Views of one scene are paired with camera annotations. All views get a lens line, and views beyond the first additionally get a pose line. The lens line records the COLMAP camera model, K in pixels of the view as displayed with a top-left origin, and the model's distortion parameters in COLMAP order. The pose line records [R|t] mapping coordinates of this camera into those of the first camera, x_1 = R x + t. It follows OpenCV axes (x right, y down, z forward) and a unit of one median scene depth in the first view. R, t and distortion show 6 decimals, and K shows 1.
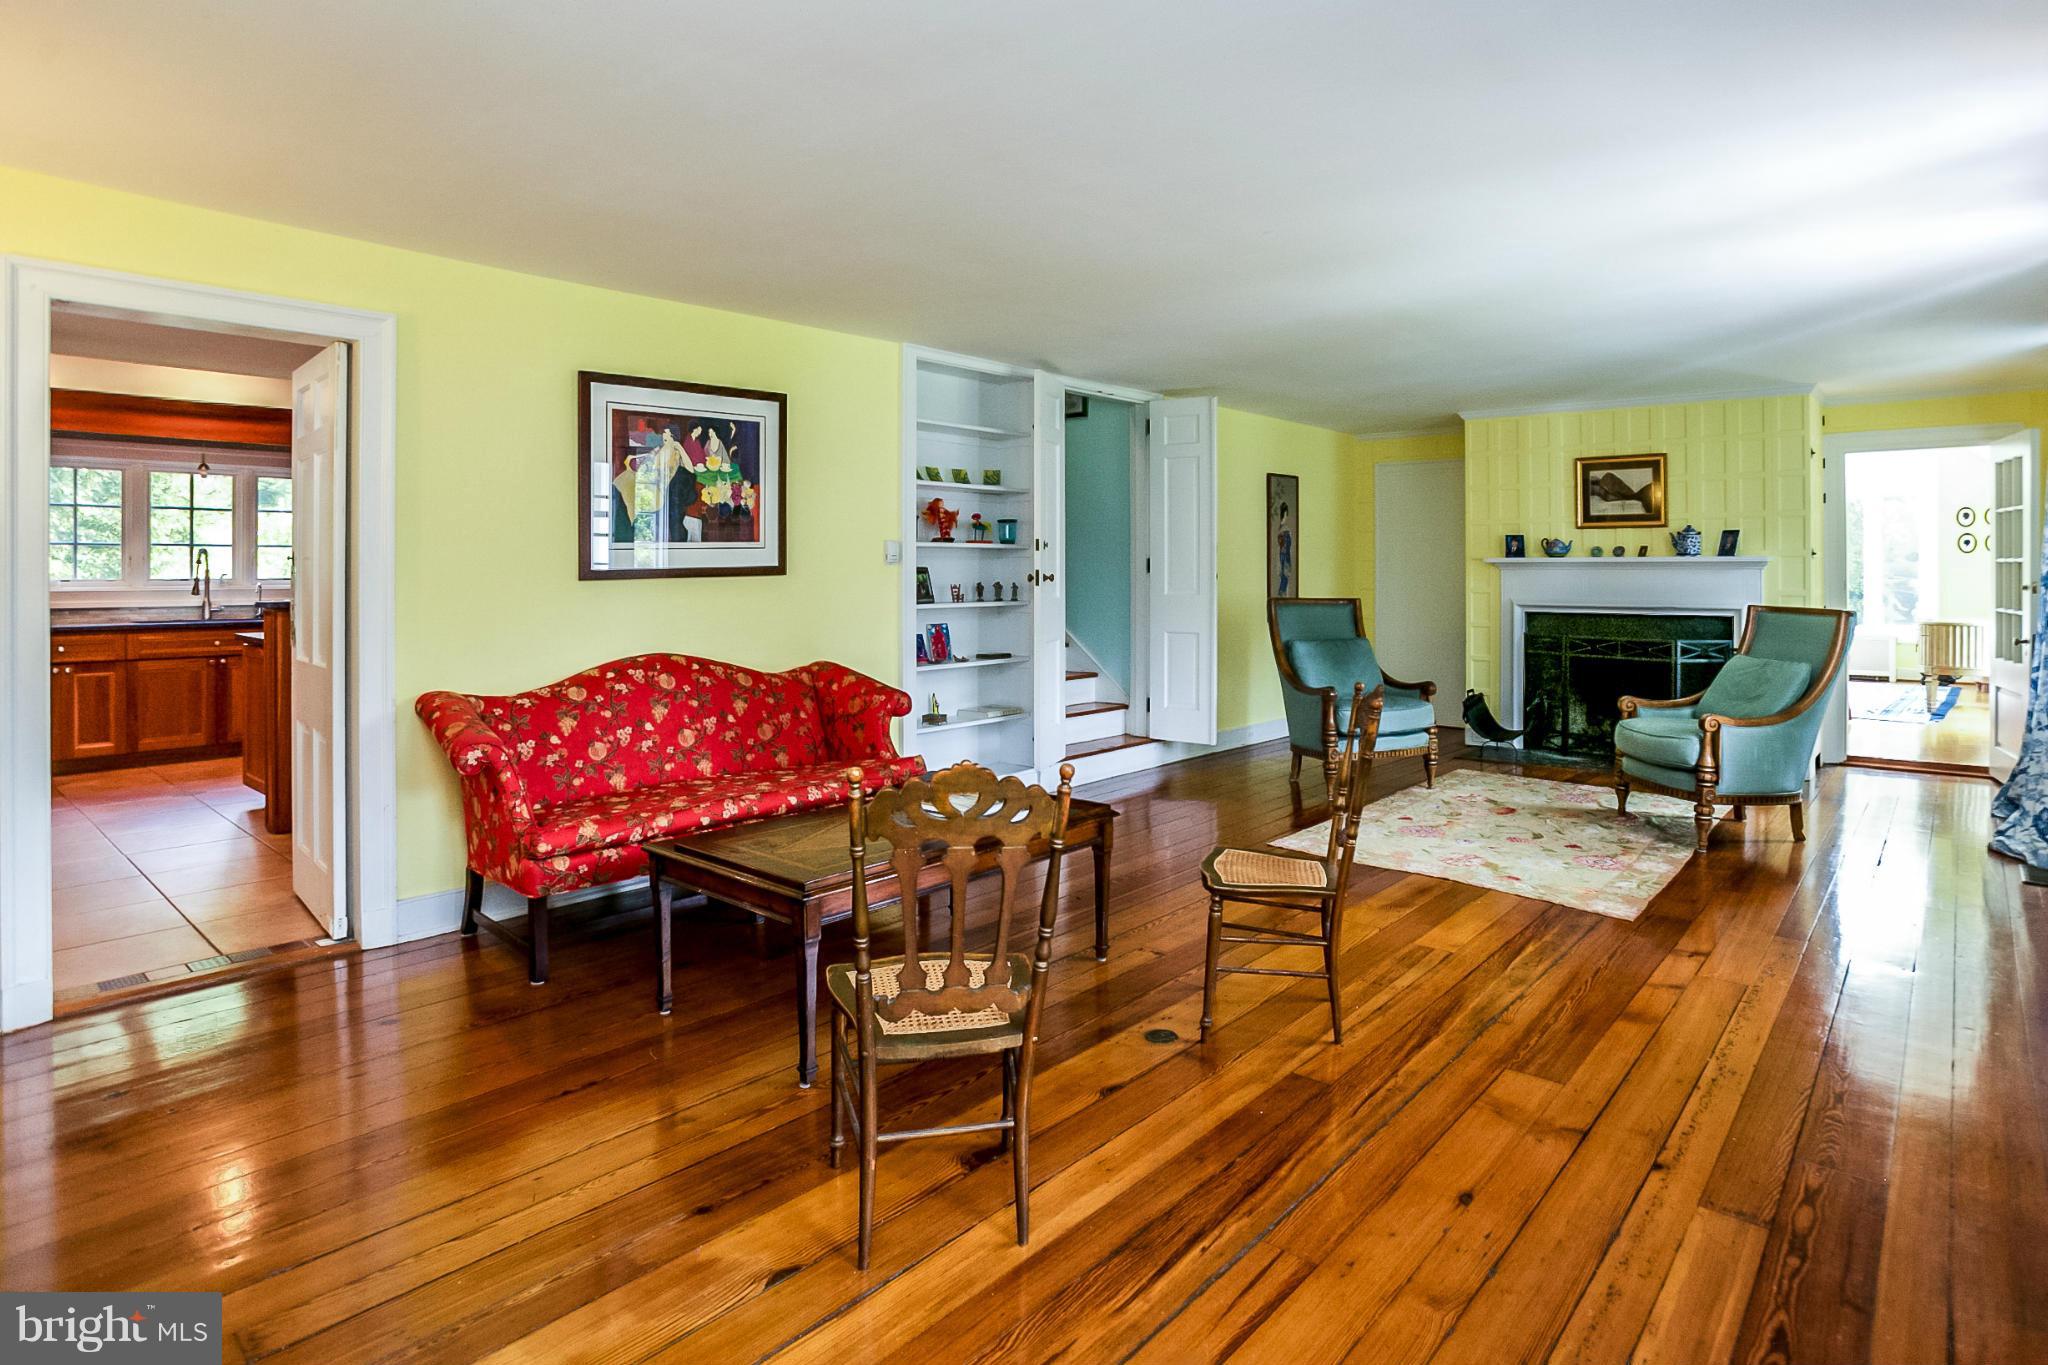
lens RADIAL K [[1076.3, 0, 1049.8], [0, 1076.3, 658.0], [0, 0, 1]] dist [-0.005061, 0.000275]
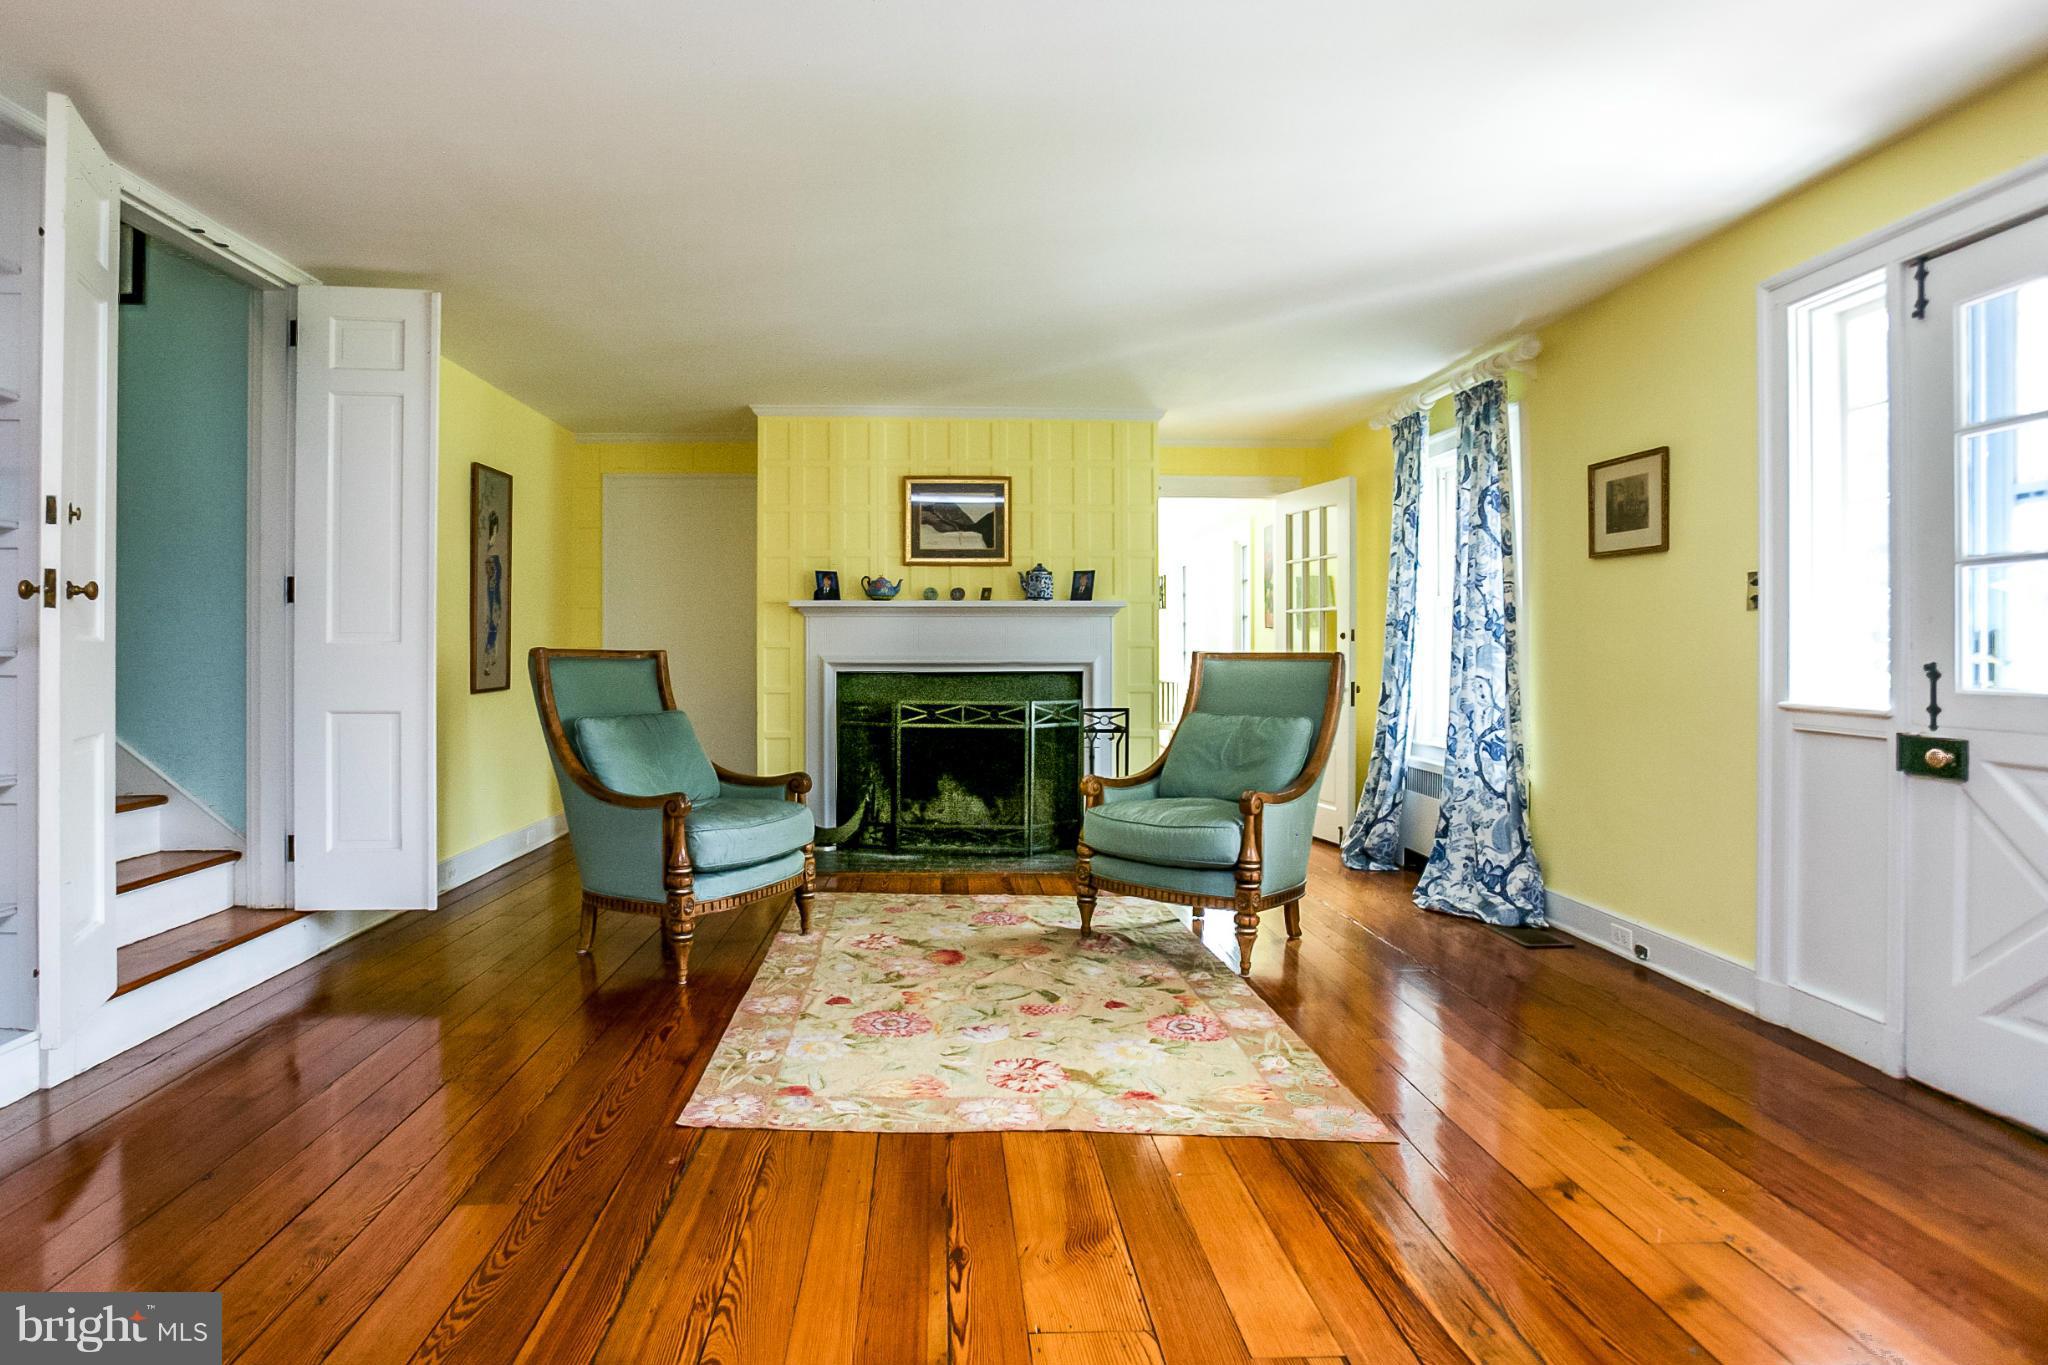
lens RADIAL K [[1176.0, 0, 1023.4], [0, 1176.0, 637.2], [0, 0, 1]] dist [-0.016448, 0.000711]
pose [[0.739878, 0.008927, 0.672682, -0.033592], [0.050035, 0.996412, -0.068257, -0.004864], [-0.670878, 0.084159, 0.736777, 0.382958]]
